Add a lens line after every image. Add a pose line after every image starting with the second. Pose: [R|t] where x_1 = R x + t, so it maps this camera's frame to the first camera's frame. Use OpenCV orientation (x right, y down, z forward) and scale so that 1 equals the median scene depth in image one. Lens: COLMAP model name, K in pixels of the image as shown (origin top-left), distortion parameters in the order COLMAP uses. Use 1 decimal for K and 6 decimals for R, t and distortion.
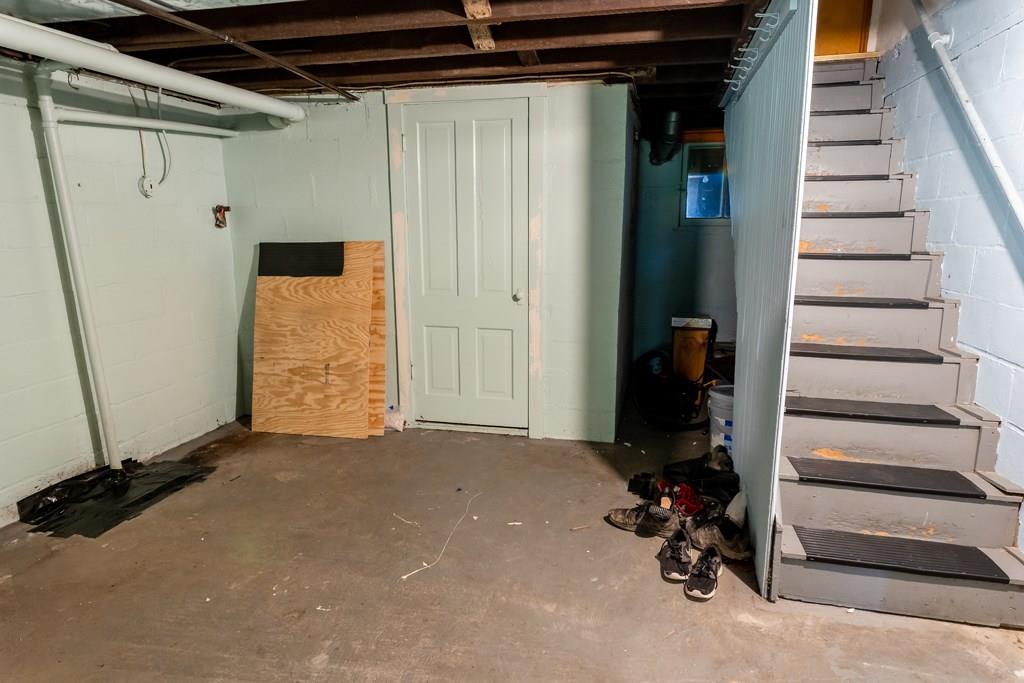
lens RADIAL K [[607.4, 0, 512.0], [0, 607.4, 341.5], [0, 0, 1]] dist [-0.000358, -0.000908]
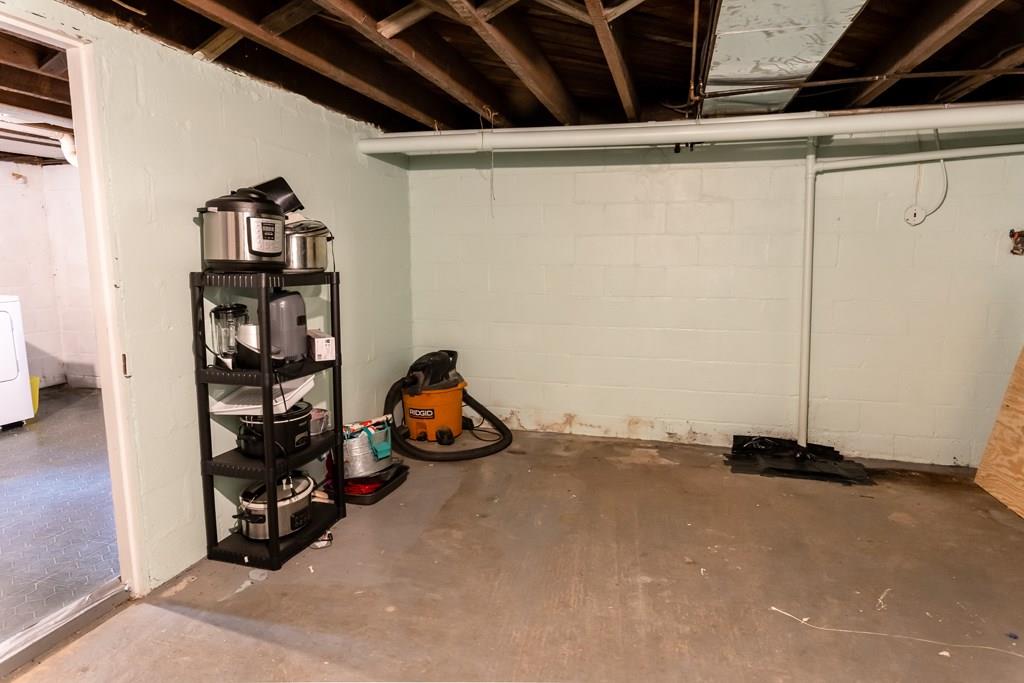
lens RADIAL K [[607.4, 0, 512.0], [0, 607.4, 341.5], [0, 0, 1]] dist [-0.000358, -0.000908]
pose [[-0.049891, 0.149469, -0.987507, 0.522163], [-0.191117, 0.969038, 0.156329, -0.070523], [0.980299, 0.196529, -0.019780, 0.365737]]
